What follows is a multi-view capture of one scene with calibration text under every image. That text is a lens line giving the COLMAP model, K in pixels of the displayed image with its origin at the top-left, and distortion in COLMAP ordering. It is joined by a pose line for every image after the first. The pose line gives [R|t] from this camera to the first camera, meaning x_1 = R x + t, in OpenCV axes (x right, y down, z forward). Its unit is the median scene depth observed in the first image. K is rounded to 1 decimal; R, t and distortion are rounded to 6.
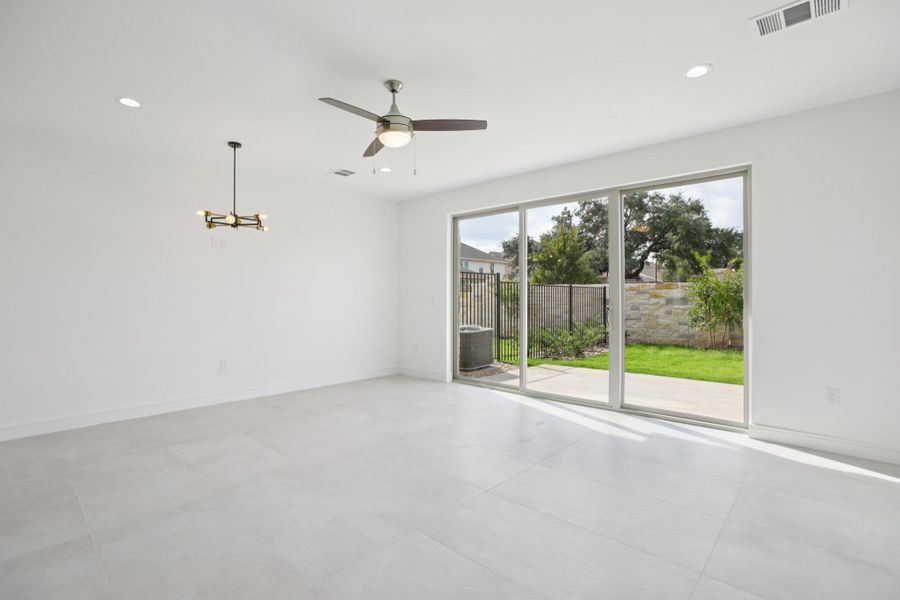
lens RADIAL K [[425.8, 0, 447.6], [0, 425.8, 305.0], [0, 0, 1]] dist [-0.022154, 0.004685]
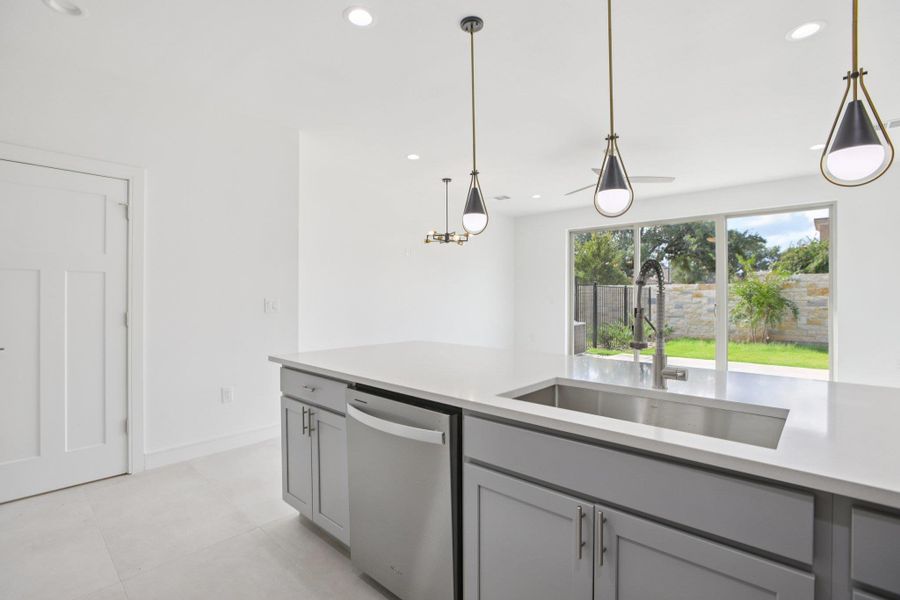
lens RADIAL K [[425.8, 0, 451.9], [0, 425.8, 305.8], [0, 0, 1]] dist [-0.022154, 0.004685]
pose [[0.999993, 0.000105, 0.003797, -0.158352], [-0.000111, 0.999999, 0.001703, 0.003212], [-0.003797, -0.001703, 0.999991, -0.108022]]
